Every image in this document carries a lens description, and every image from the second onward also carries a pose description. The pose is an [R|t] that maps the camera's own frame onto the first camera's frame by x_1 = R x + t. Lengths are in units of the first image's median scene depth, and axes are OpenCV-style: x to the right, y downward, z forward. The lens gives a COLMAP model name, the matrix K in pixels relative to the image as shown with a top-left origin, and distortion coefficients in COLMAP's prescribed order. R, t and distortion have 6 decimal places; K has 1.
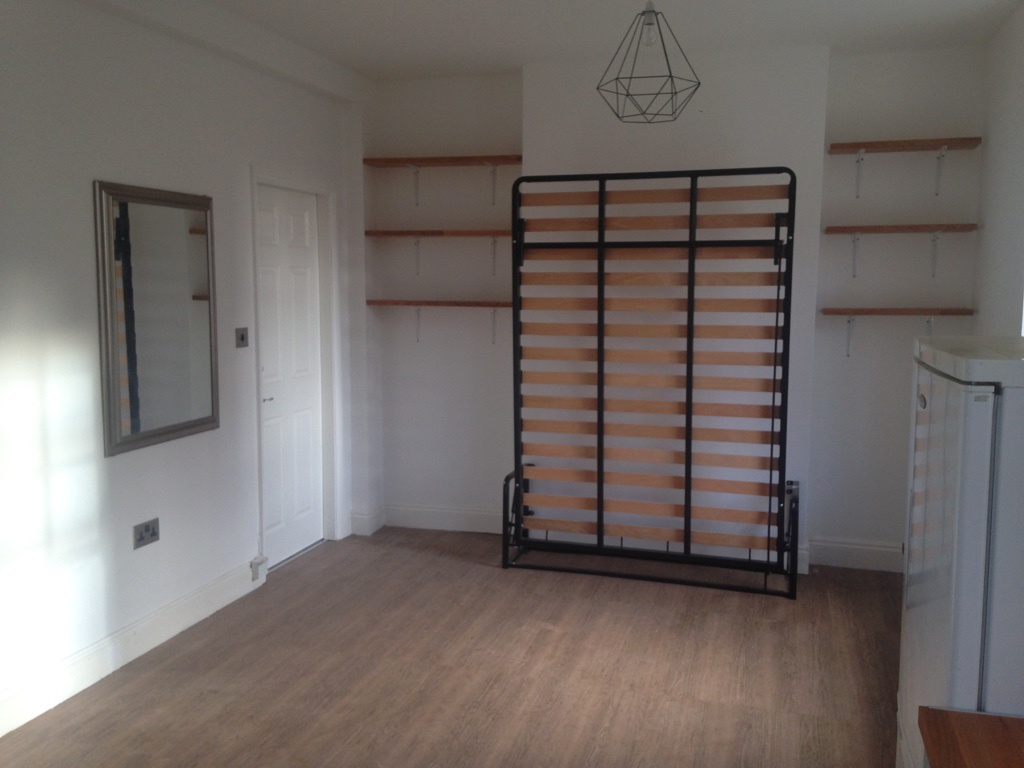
lens RADIAL K [[953.5, 0, 512.0], [0, 953.5, 384.0], [0, 0, 1]] dist [0.189442, -0.329153]
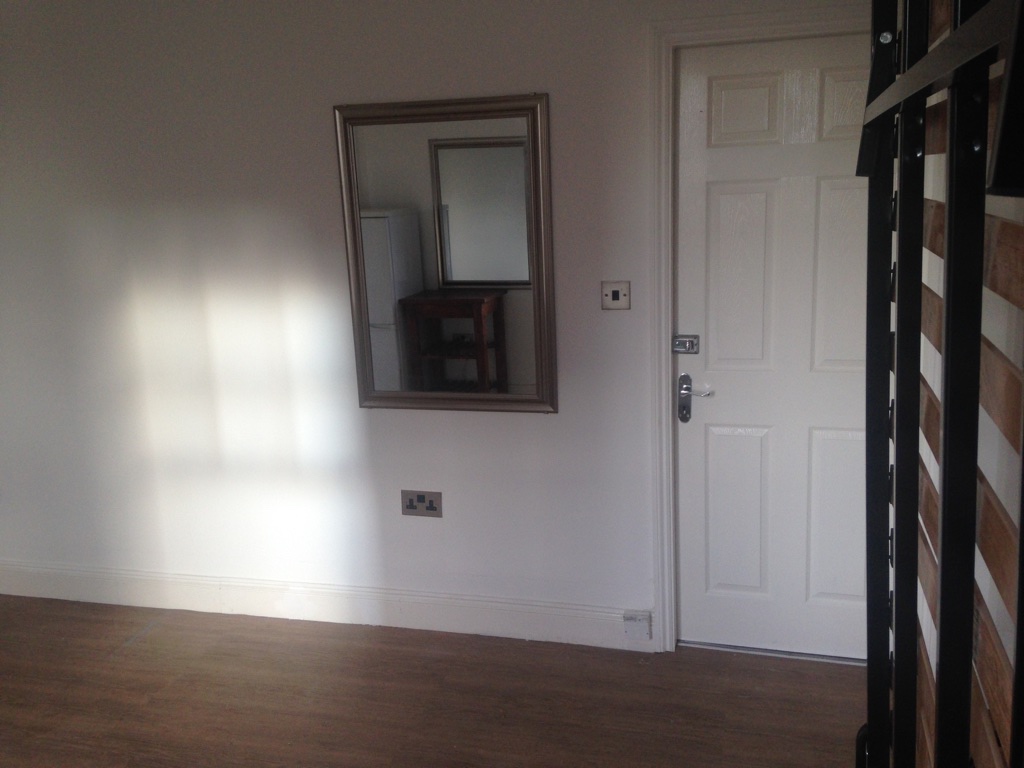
lens RADIAL K [[953.5, 0, 512.0], [0, 953.5, 384.0], [0, 0, 1]] dist [0.189442, -0.329153]
pose [[0.022595, 0.216934, -0.975925, 0.453818], [-0.078710, 0.973530, 0.214579, -0.146278], [0.996641, 0.071966, 0.039072, 1.034704]]
